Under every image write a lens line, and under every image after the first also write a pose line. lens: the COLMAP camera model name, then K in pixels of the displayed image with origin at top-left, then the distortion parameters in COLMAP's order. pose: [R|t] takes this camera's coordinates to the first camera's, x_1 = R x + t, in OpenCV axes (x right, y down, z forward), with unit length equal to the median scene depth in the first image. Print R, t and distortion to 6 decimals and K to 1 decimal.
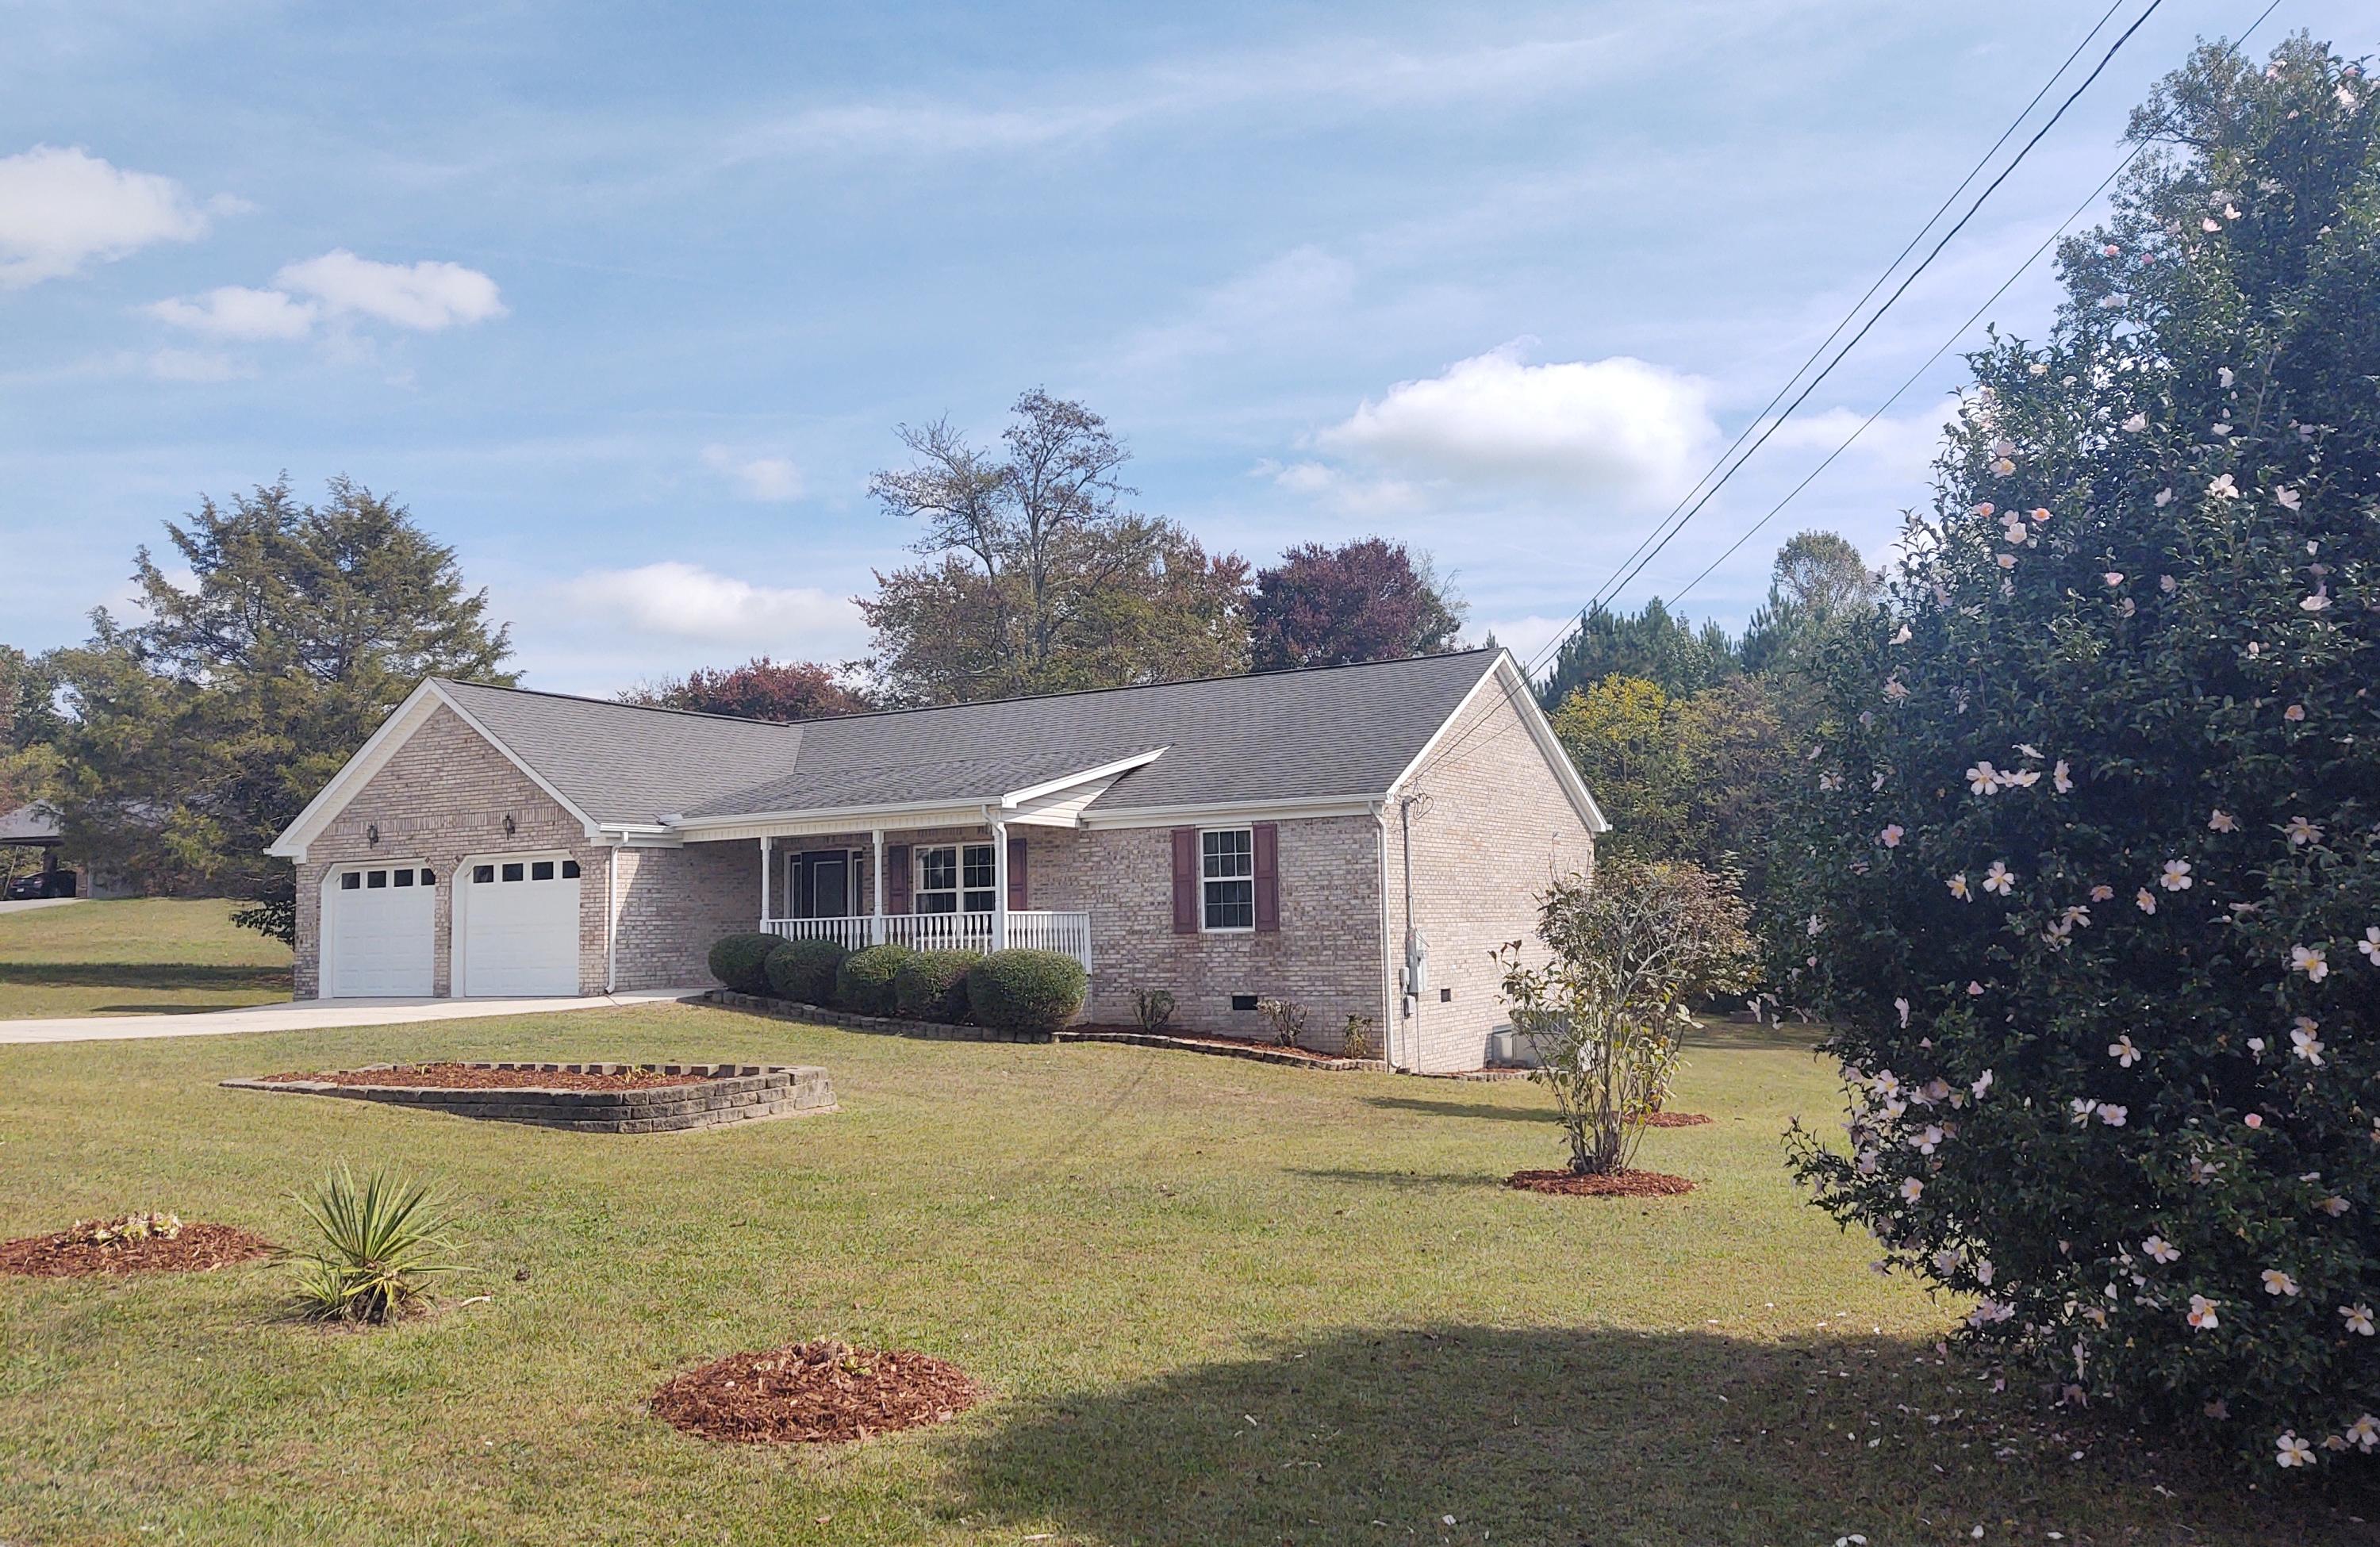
lens RADIAL K [[1835.5, 0, 1205.7], [0, 1835.5, 734.2], [0, 0, 1]] dist [0.070487, -0.140676]
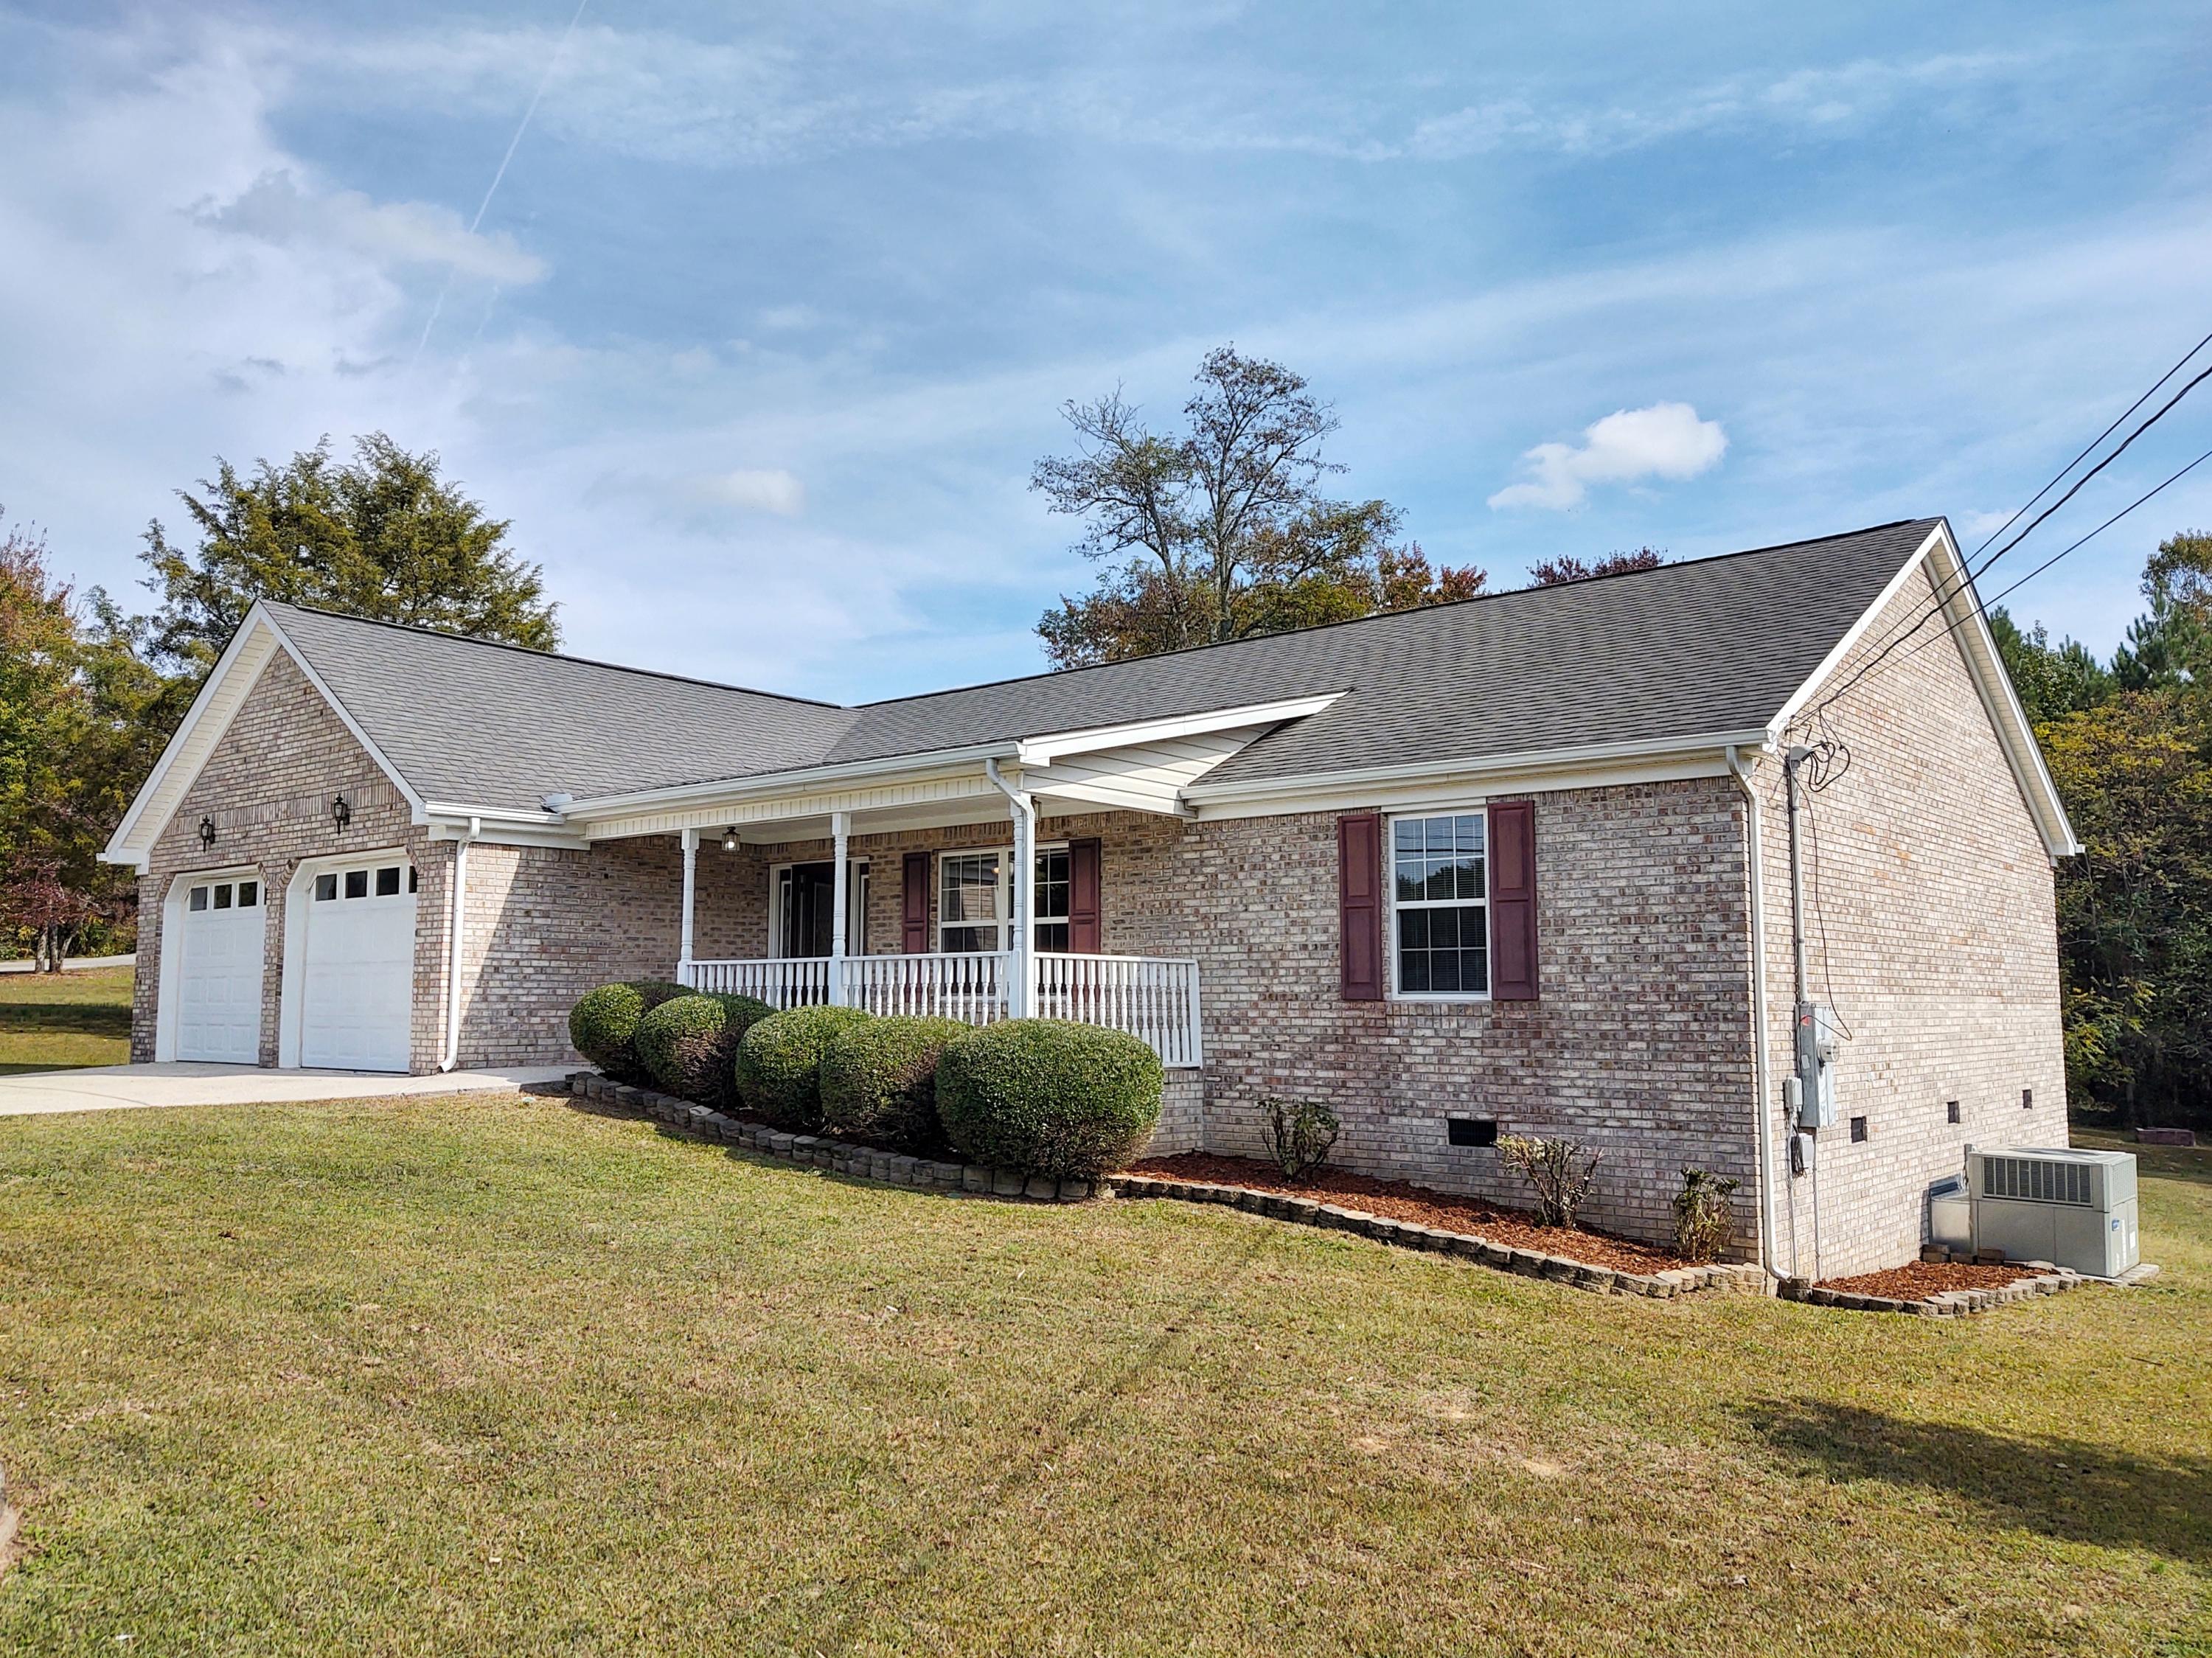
lens RADIAL K [[1695.9, 0, 1085.3], [0, 1695.9, 829.6], [0, 0, 1]] dist [0.057679, -0.098451]
pose [[0.978736, 0.004480, -0.205076, 0.011543], [-0.003273, 0.999975, 0.006227, 0.050940], [0.205099, -0.005423, 0.978726, 0.455207]]
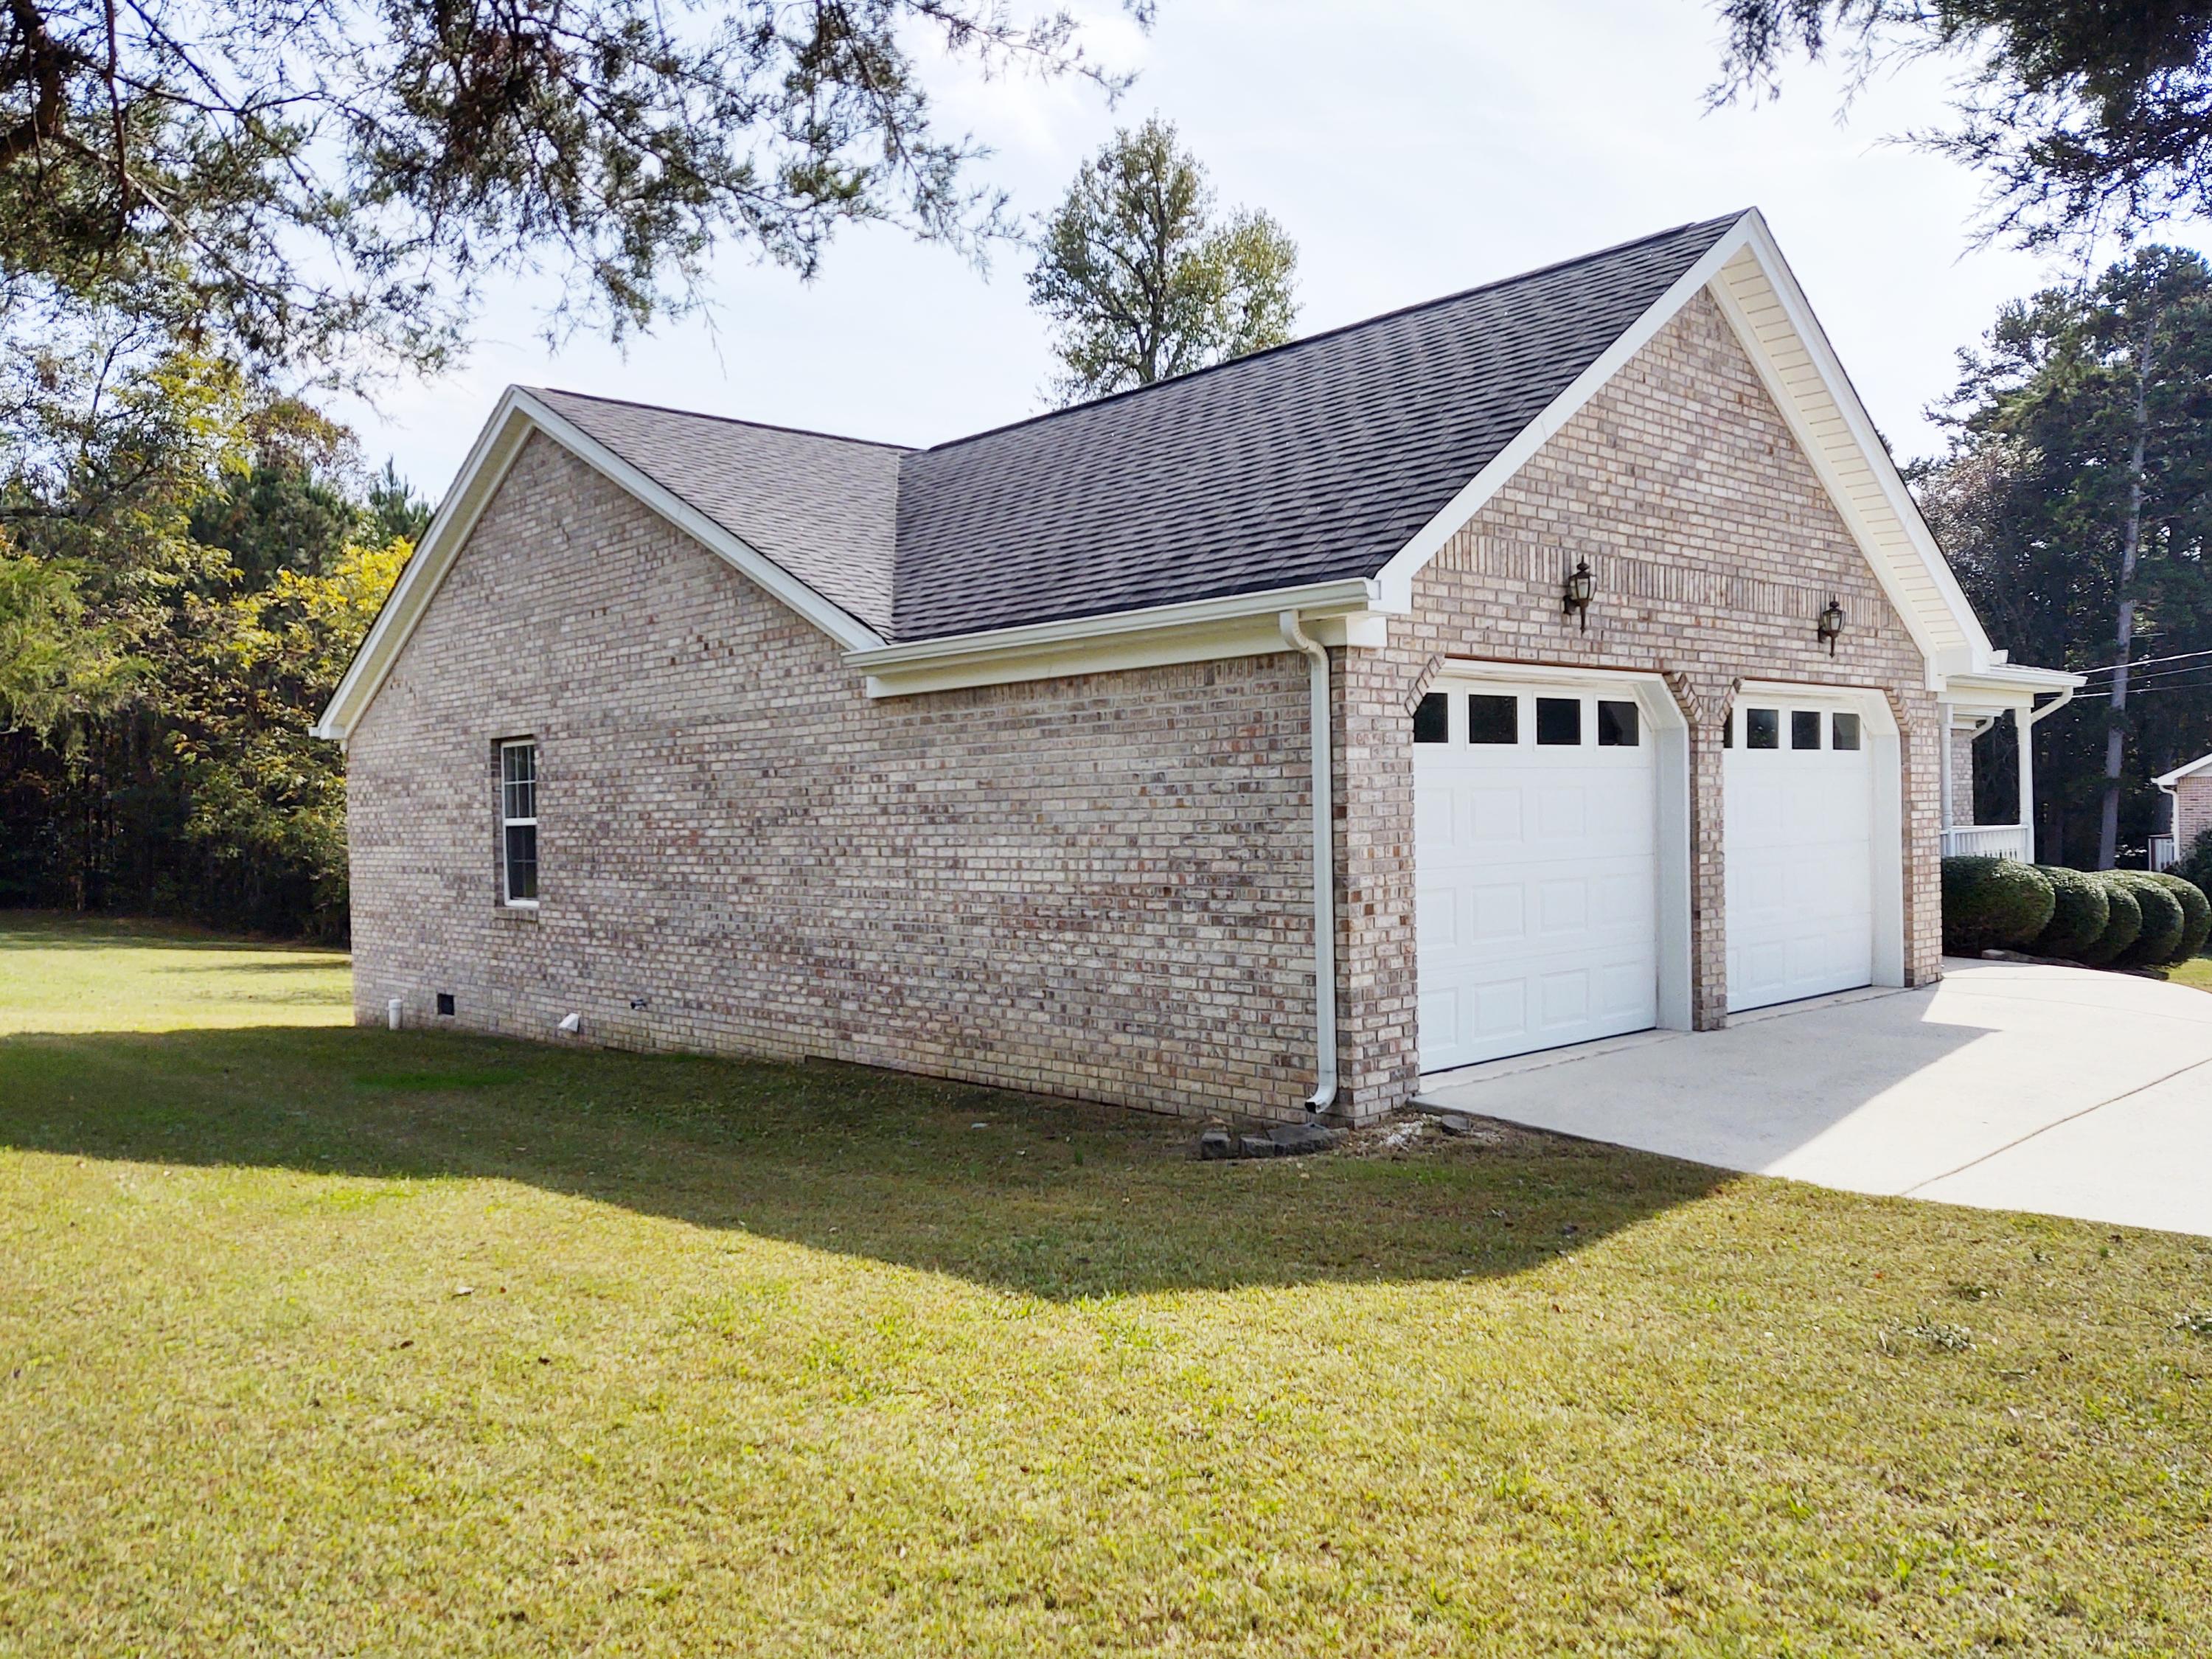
lens RADIAL K [[1696.0, 0, 1085.3], [0, 1696.0, 830.1], [0, 0, 1]] dist [0.057679, -0.098451]
pose [[0.312119, 0.005577, 0.950027, -0.826869], [-0.089278, 0.995730, 0.023486, 0.105428], [-0.945839, -0.092147, 0.311284, 1.041045]]
